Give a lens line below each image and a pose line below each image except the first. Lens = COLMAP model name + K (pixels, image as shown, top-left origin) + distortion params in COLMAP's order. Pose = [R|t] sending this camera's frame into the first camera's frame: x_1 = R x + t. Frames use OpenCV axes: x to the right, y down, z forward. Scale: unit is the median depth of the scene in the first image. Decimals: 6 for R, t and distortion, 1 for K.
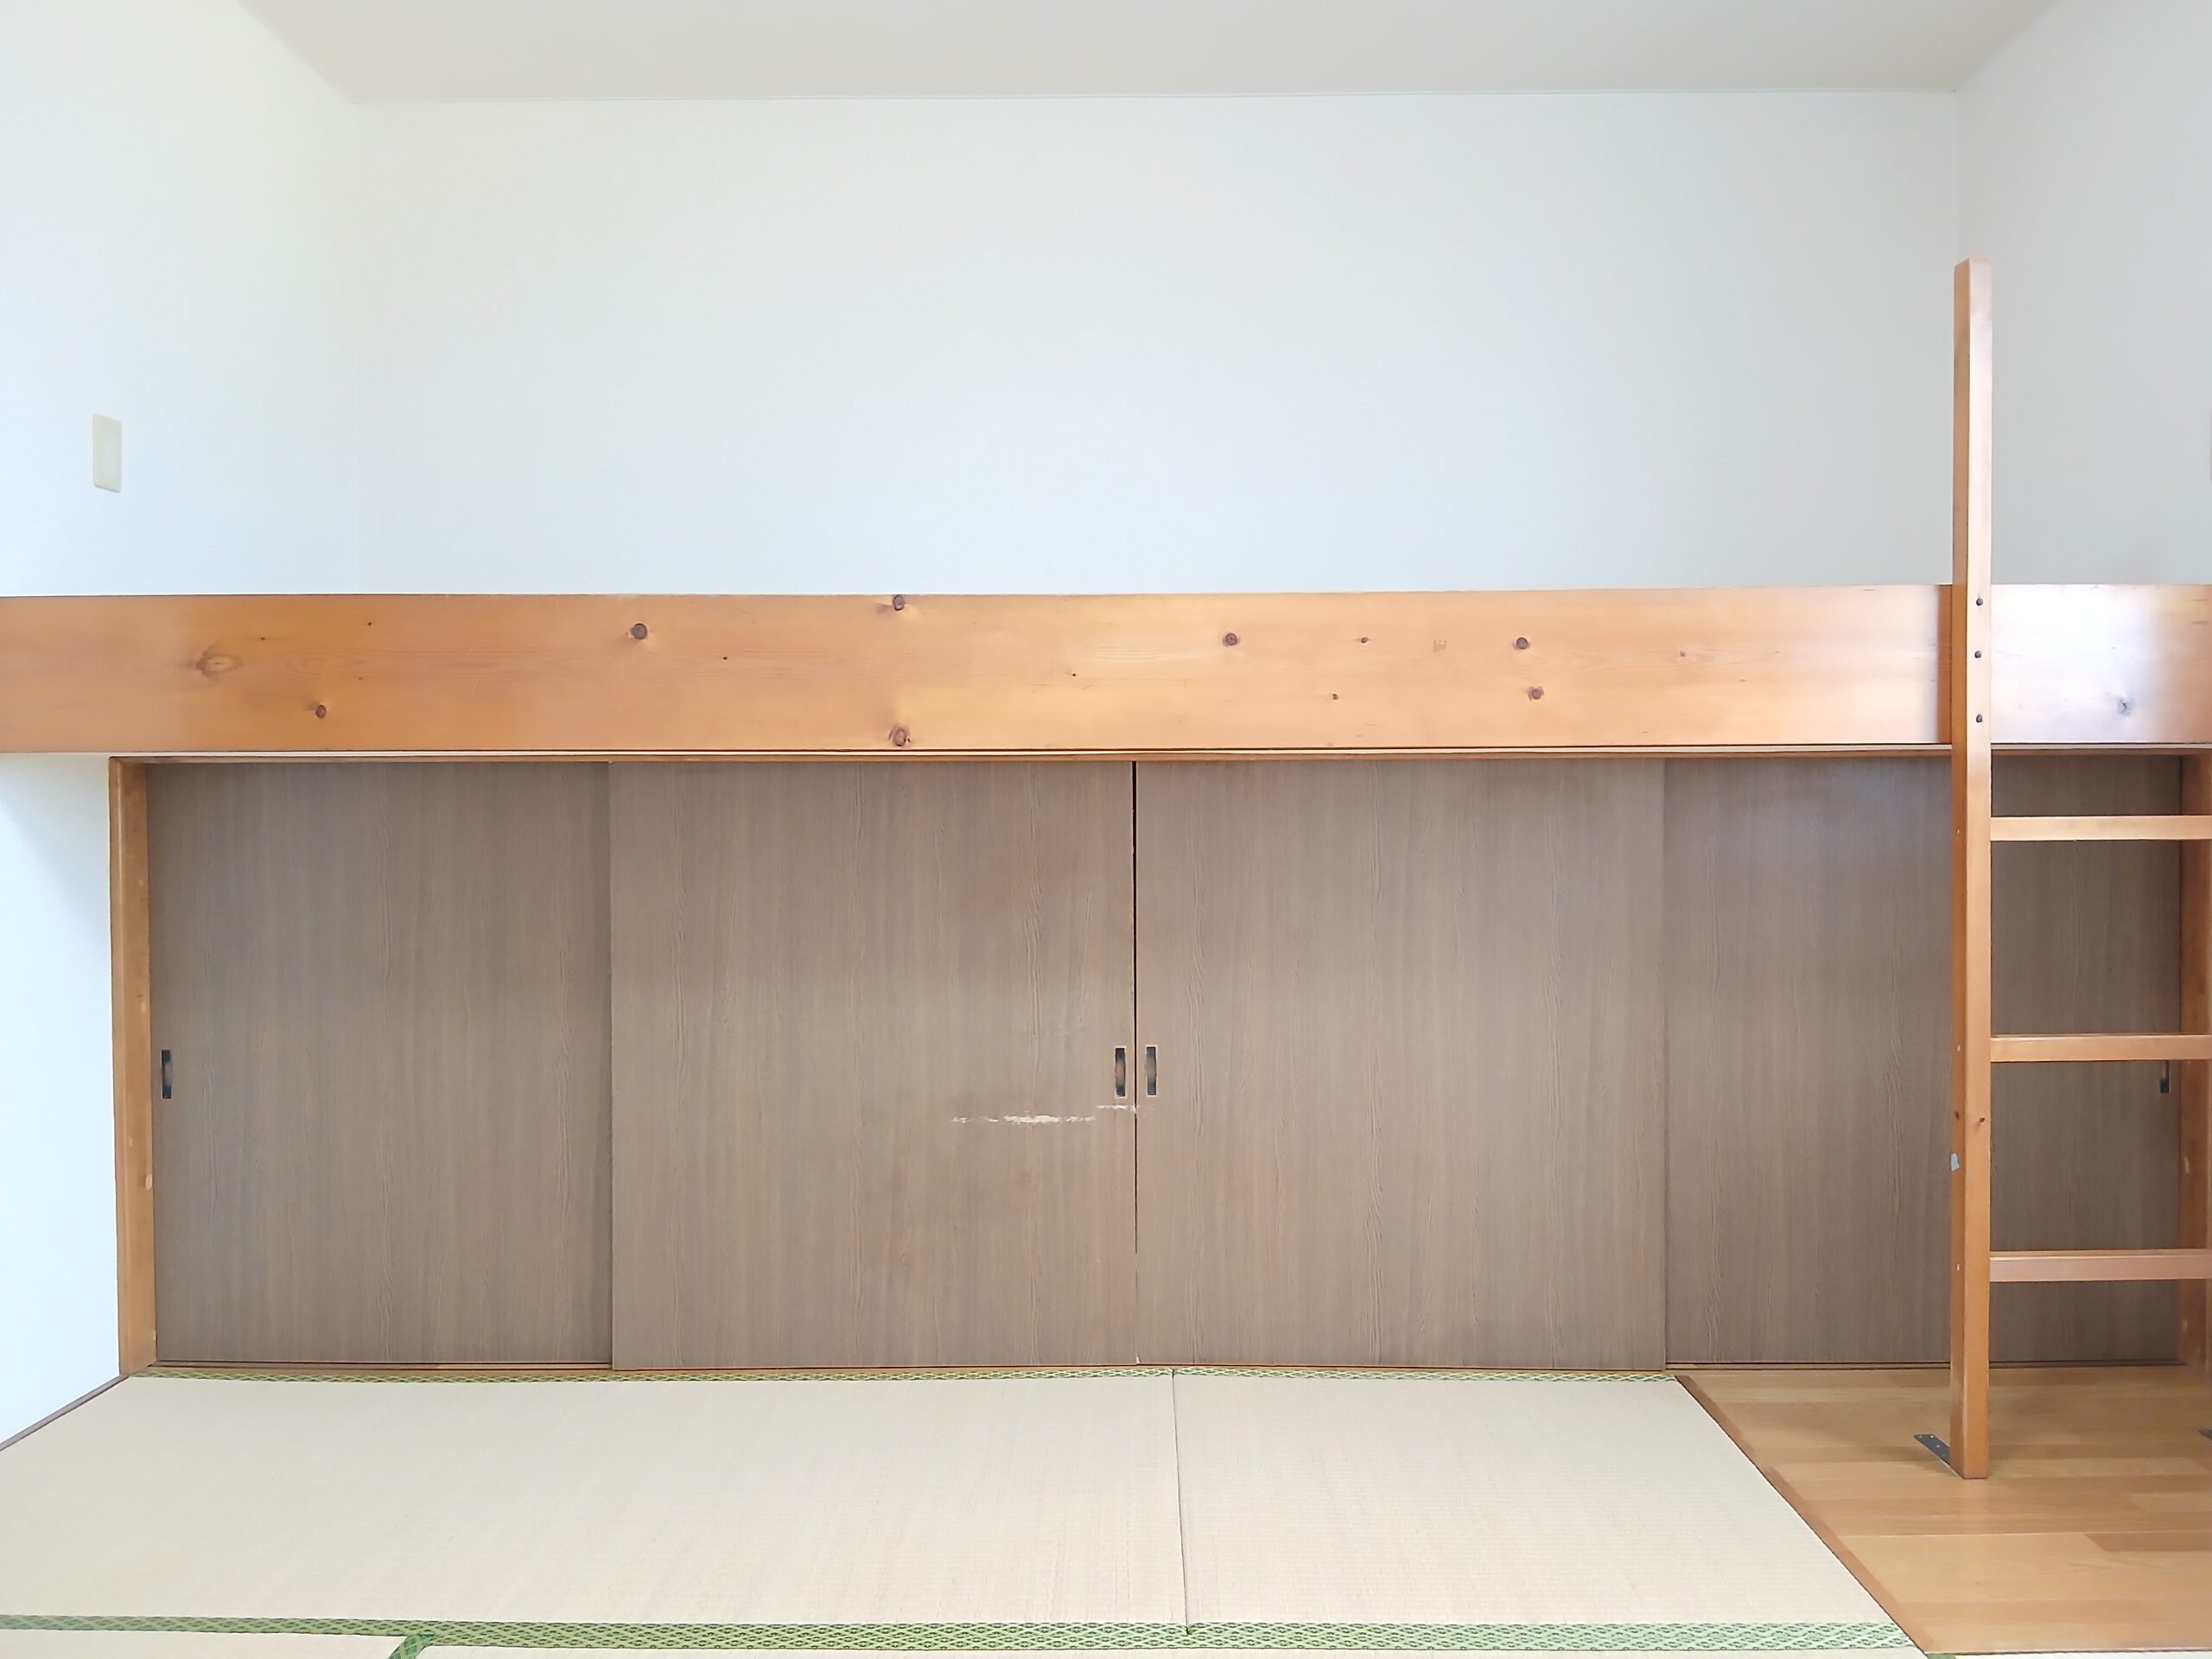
lens RADIAL K [[1656.6, 0, 1127.3], [0, 1656.6, 824.8], [0, 0, 1]] dist [0.124214, -0.206999]
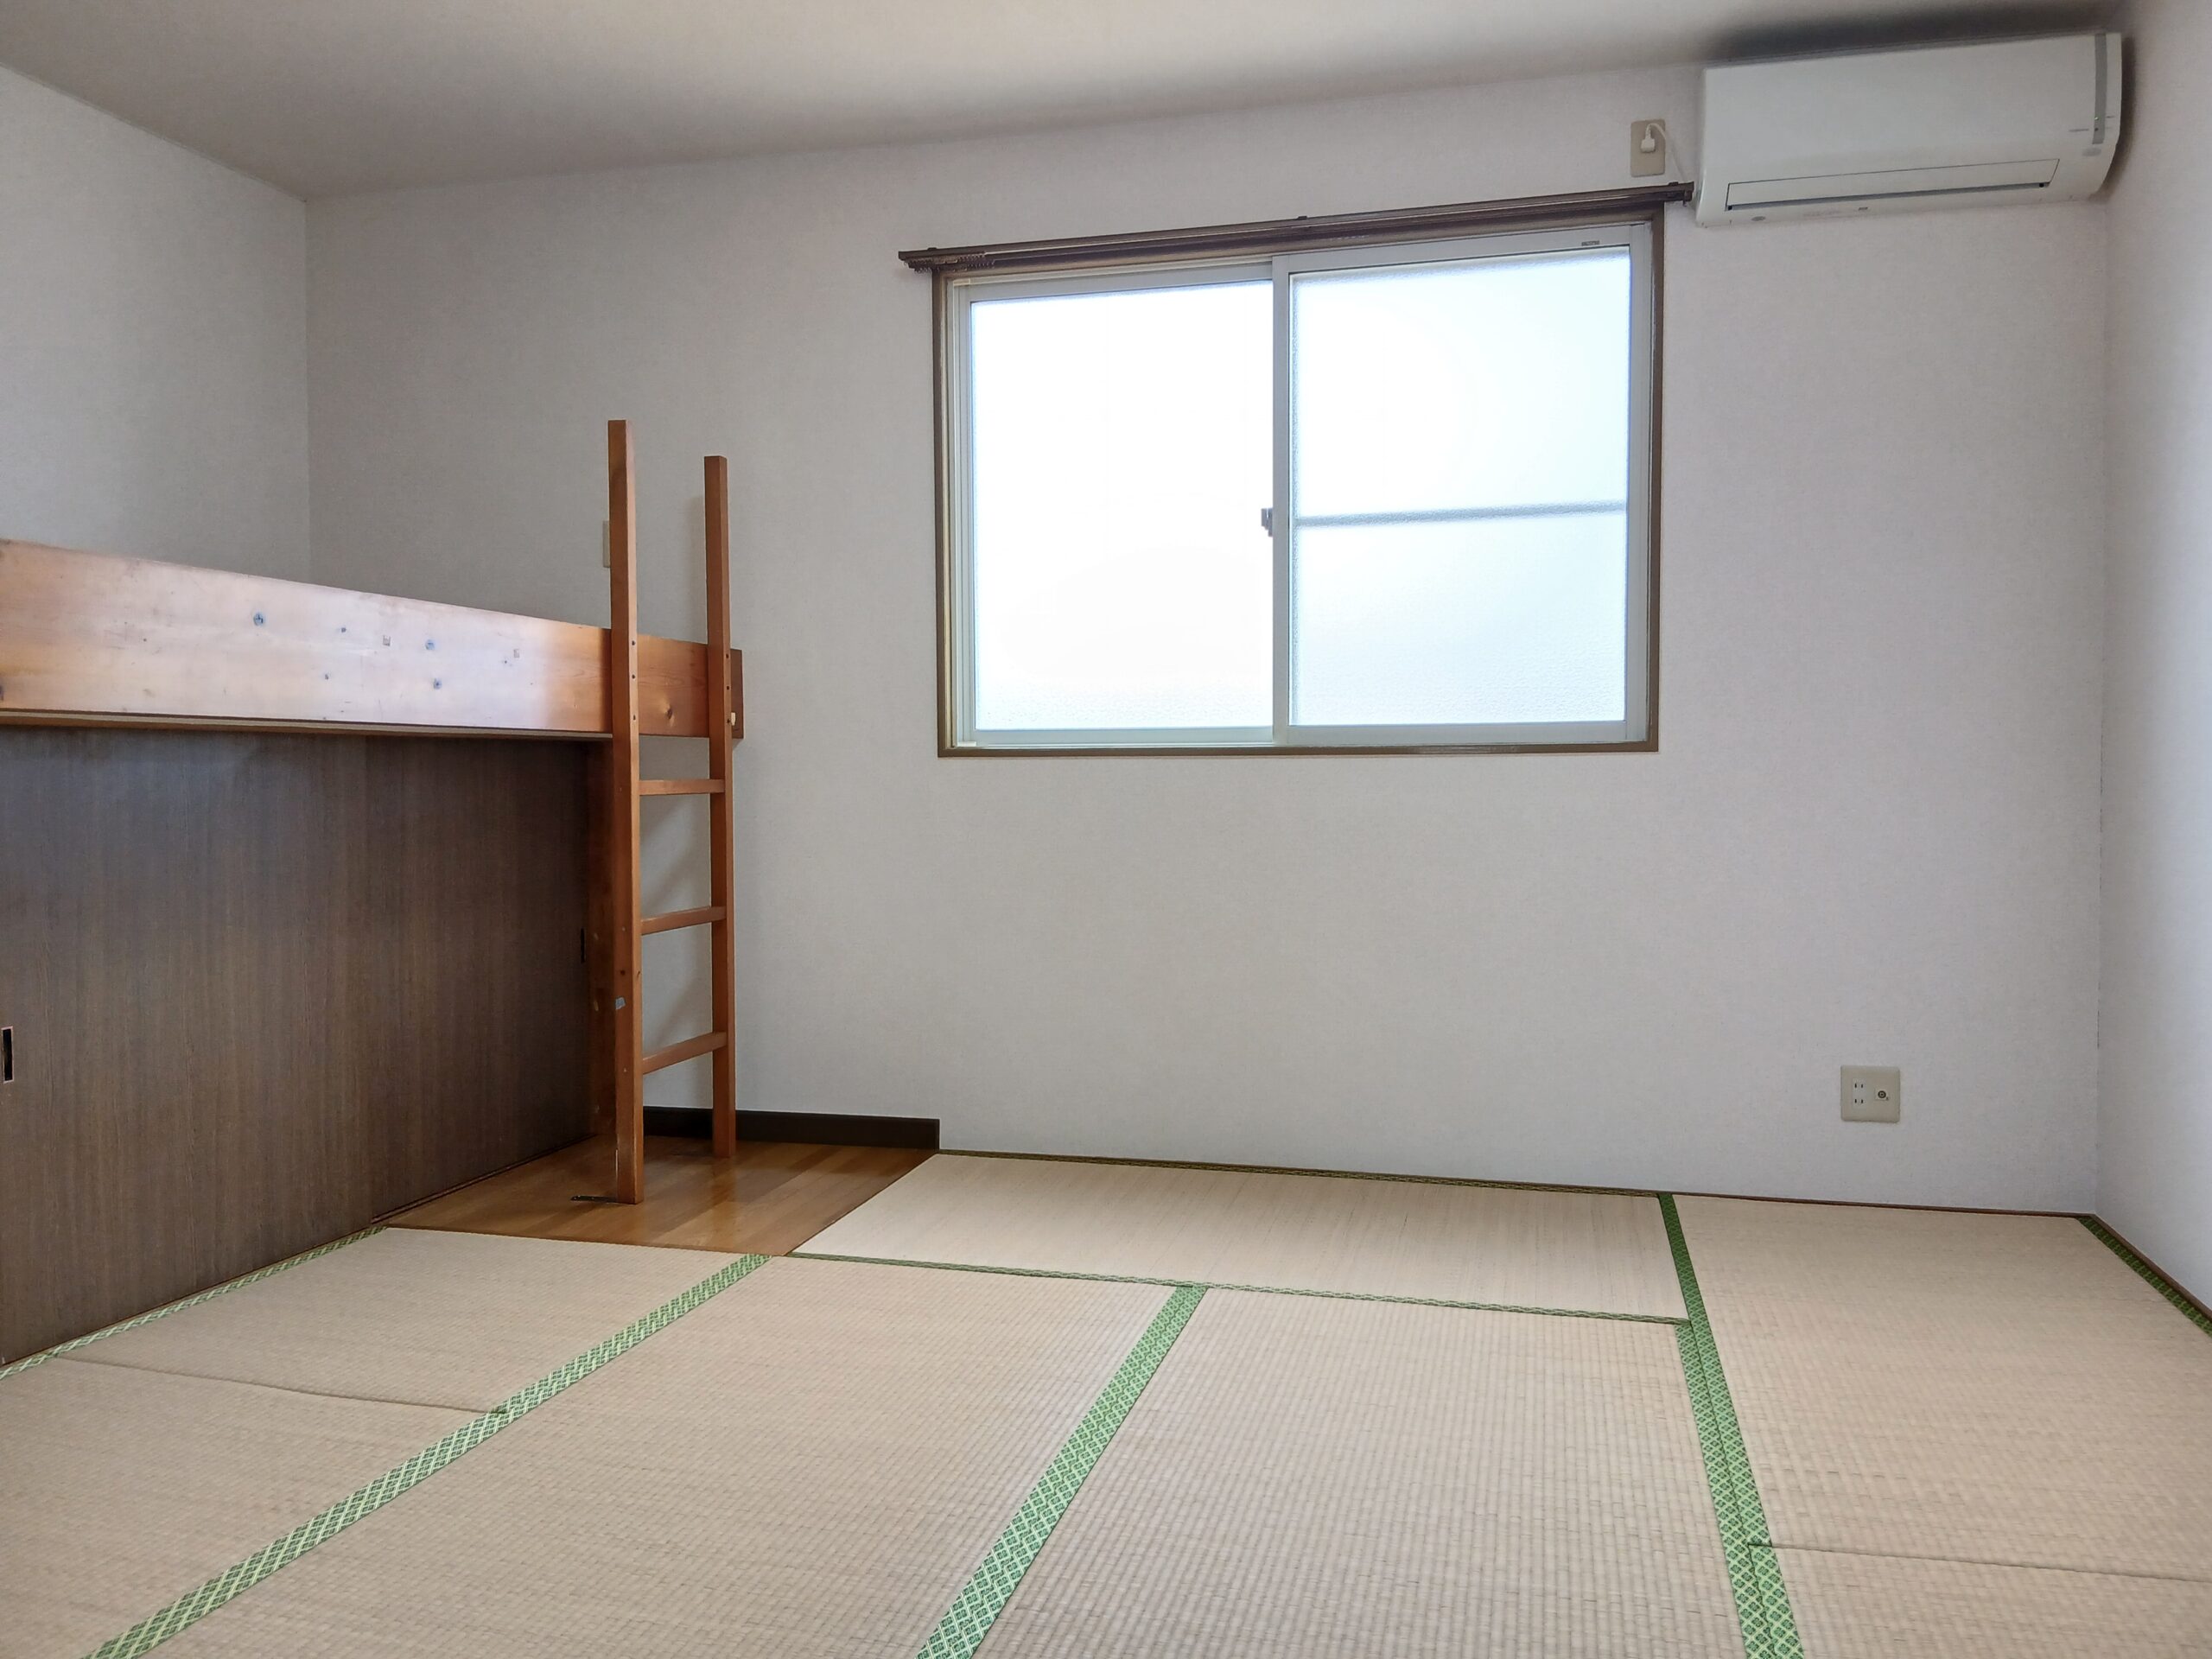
lens RADIAL K [[1656.6, 0, 1127.3], [0, 1656.6, 824.8], [0, 0, 1]] dist [0.124214, -0.206999]
pose [[0.246481, -0.032979, 0.968586, -0.747412], [0.013626, 0.999440, 0.030562, -0.003174], [-0.969052, 0.005665, 0.246792, 0.148509]]
